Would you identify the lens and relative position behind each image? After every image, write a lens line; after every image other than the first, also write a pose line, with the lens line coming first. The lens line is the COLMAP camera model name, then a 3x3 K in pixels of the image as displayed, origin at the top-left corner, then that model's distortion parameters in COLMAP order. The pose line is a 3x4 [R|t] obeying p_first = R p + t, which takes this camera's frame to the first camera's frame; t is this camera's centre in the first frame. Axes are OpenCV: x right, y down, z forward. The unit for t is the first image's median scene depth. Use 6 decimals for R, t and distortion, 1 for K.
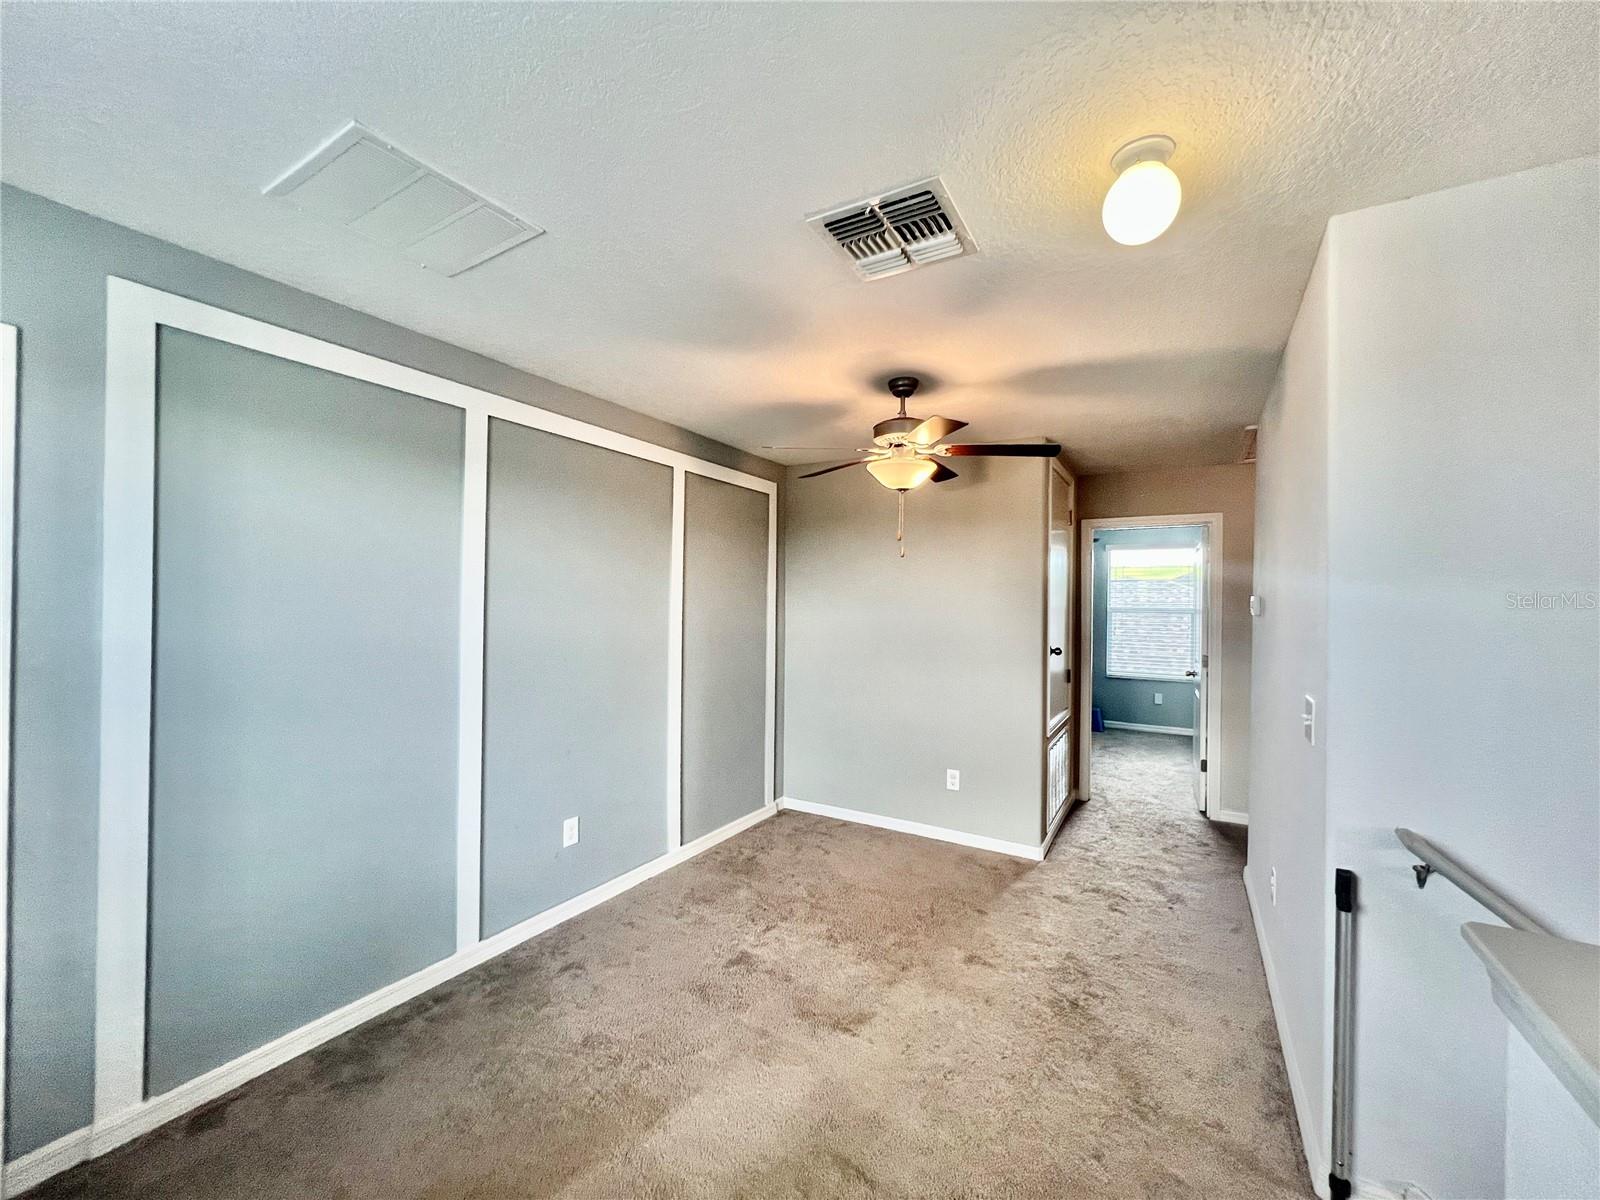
lens RADIAL K [[636.7, 0, 805.0], [0, 636.7, 606.0], [0, 0, 1]] dist [0.000747, -0.000051]
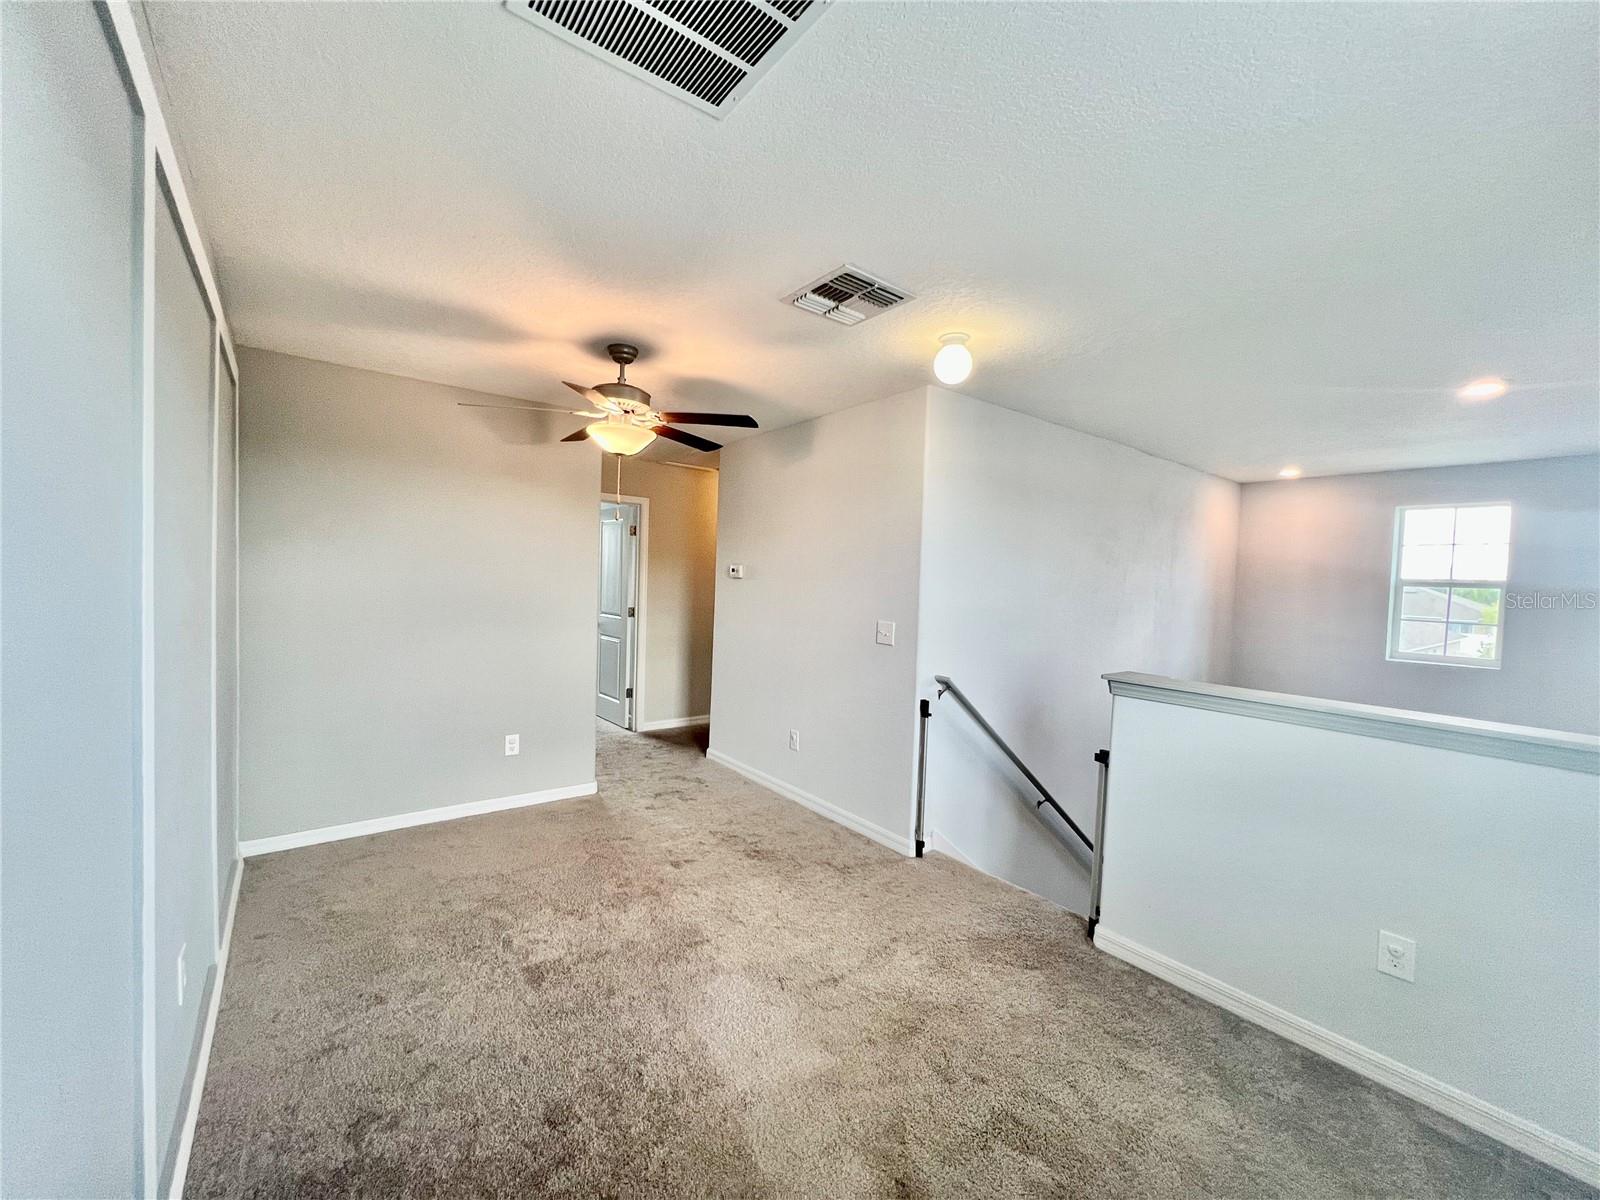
lens RADIAL K [[636.7, 0, 804.4], [0, 636.7, 604.5], [0, 0, 1]] dist [0.000747, -0.000051]
pose [[0.361095, -0.036053, 0.931832, -0.601465], [-0.024678, 0.998533, 0.048197, 0.001846], [-0.932202, -0.040399, 0.359676, 0.291485]]
